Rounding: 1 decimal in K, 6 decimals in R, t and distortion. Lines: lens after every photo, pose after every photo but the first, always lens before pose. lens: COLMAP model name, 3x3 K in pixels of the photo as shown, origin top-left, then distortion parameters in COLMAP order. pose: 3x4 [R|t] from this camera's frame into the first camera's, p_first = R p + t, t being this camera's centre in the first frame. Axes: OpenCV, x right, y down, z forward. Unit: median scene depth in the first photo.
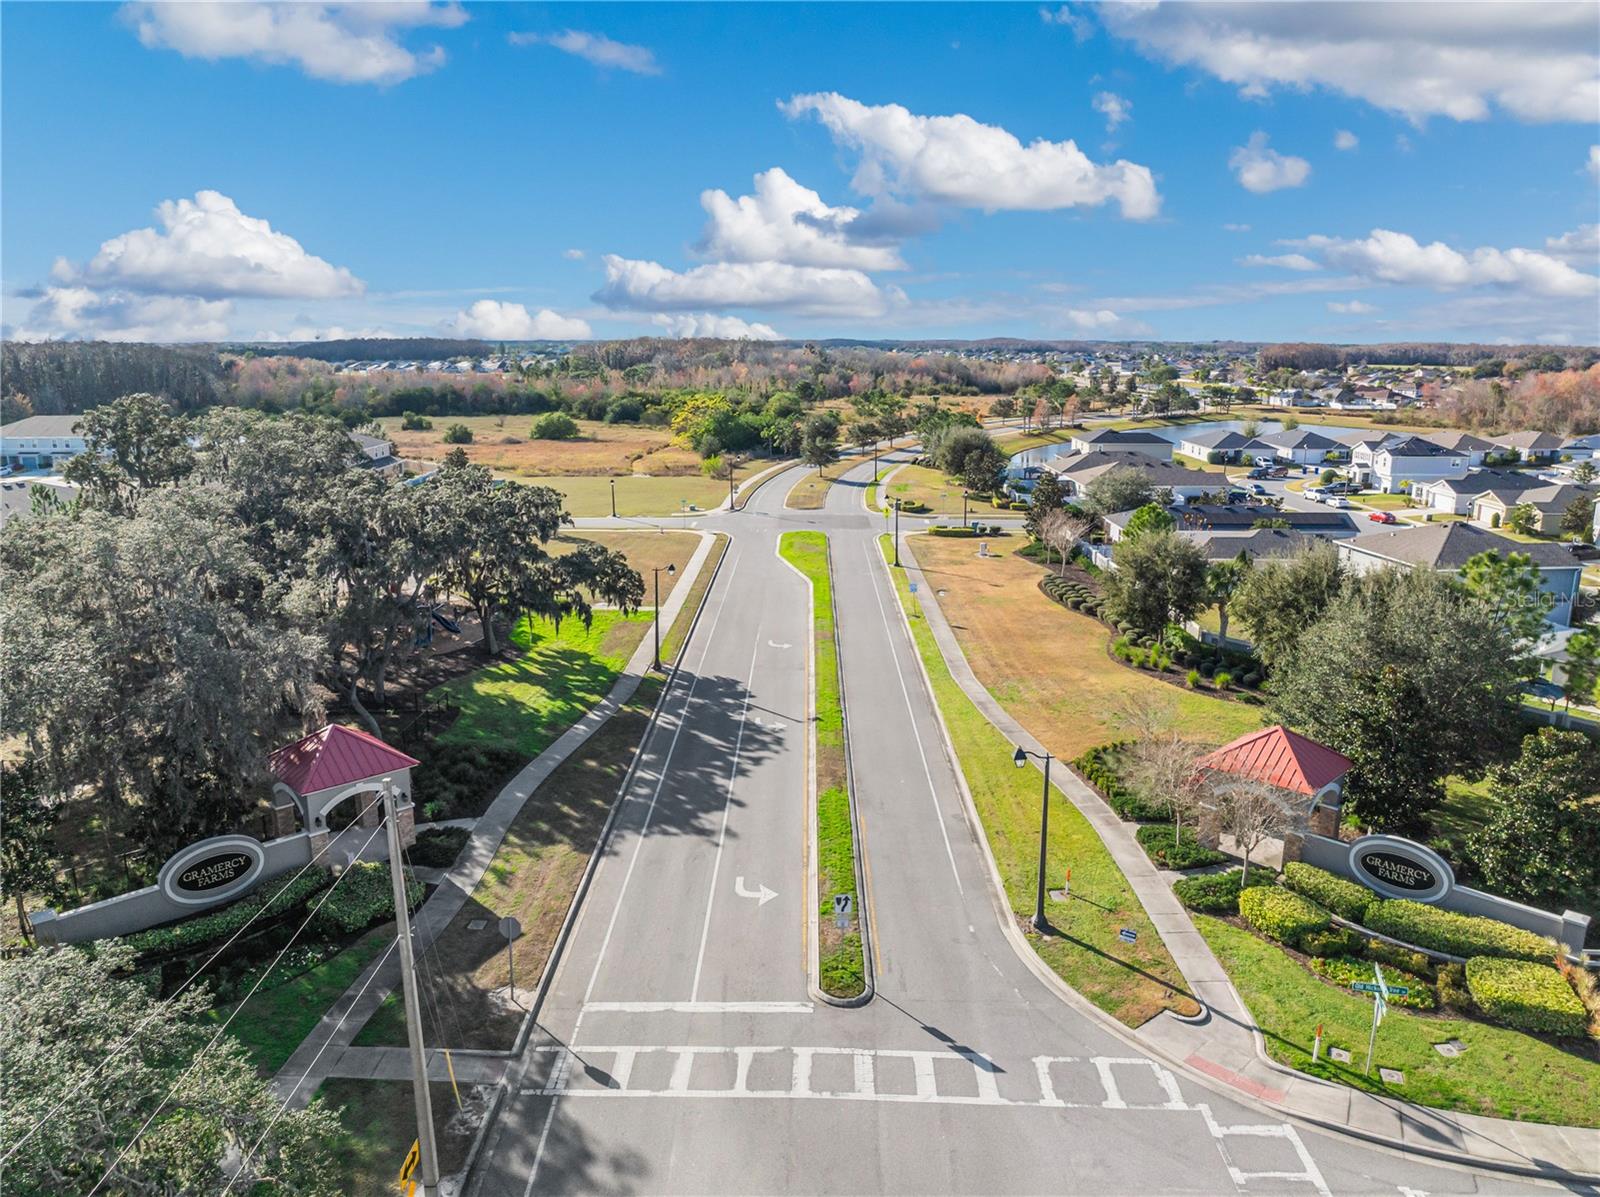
lens RADIAL K [[1125.9, 0, 803.3], [0, 1125.9, 597.3], [0, 0, 1]] dist [-0.033455, 0.004453]
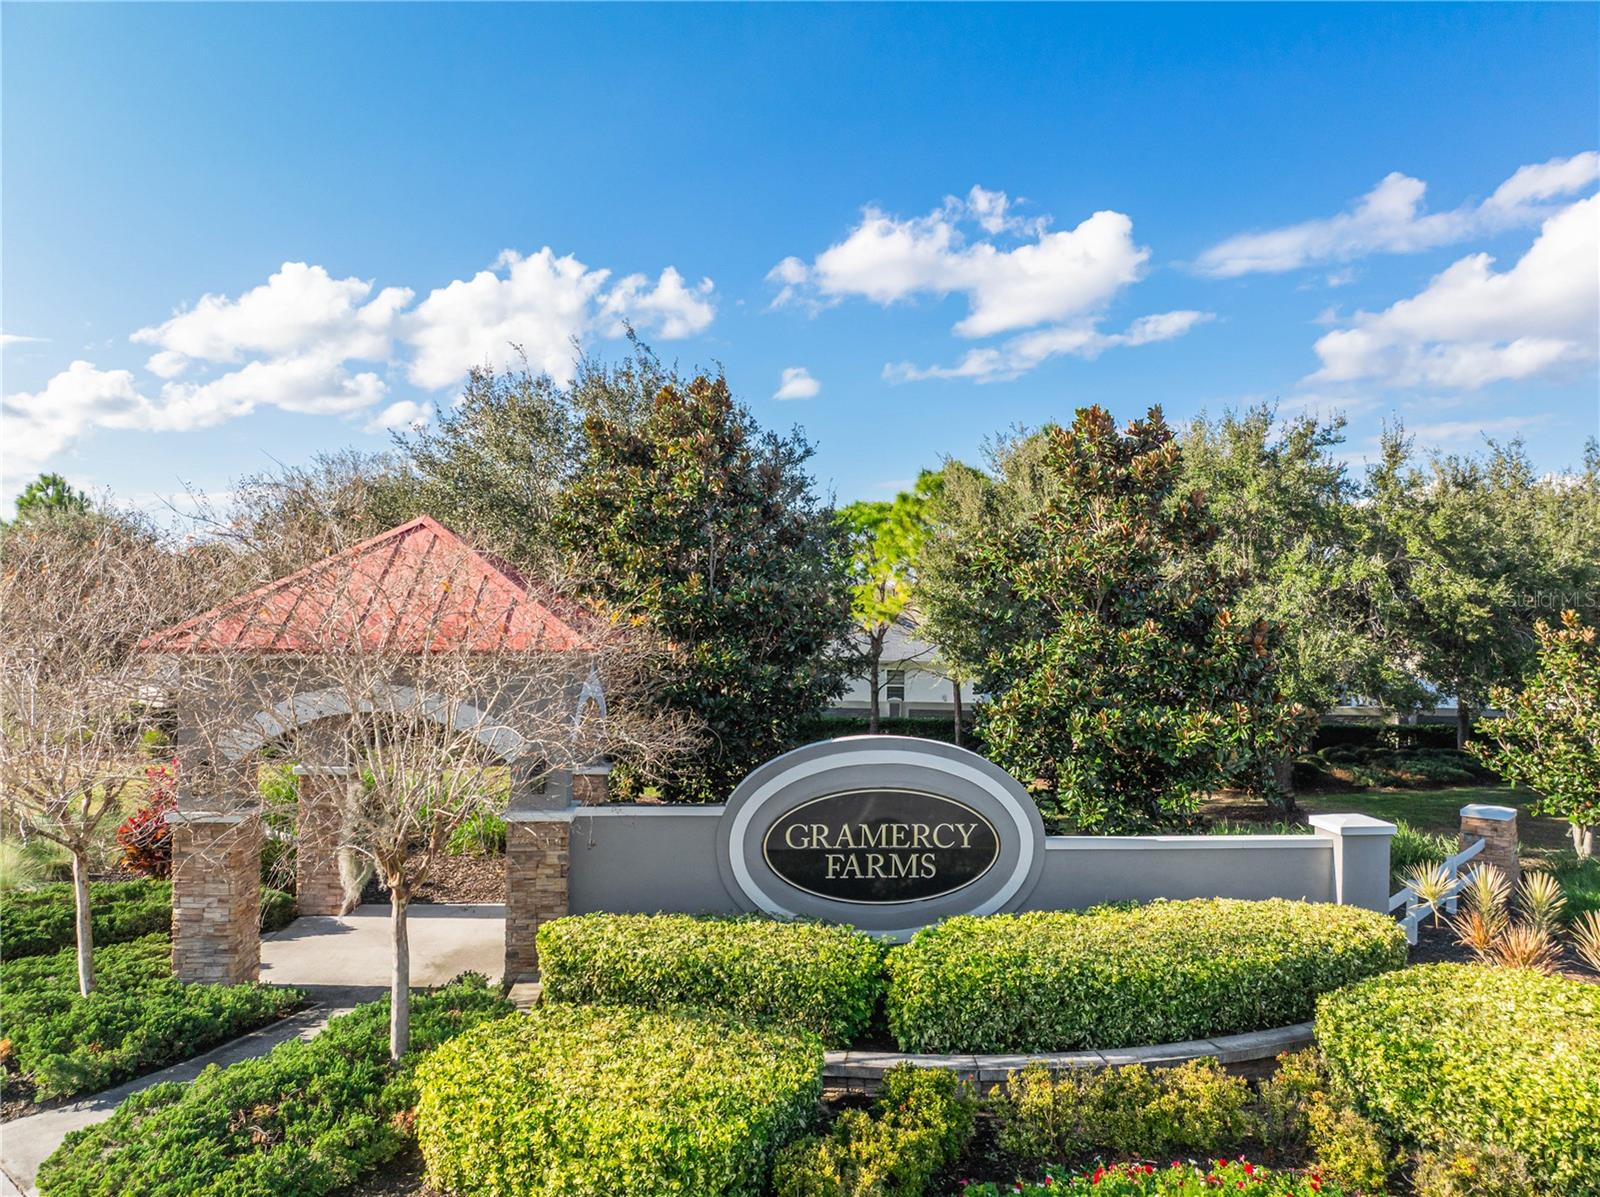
lens RADIAL K [[1125.9, 0, 803.3], [0, 1125.9, 597.3], [0, 0, 1]] dist [-0.033455, 0.004453]
pose [[0.661142, 0.004178, 0.750249, 0.289373], [0.168576, 0.973588, -0.153976, 0.223875], [-0.731077, 0.228274, 0.642976, 0.804919]]
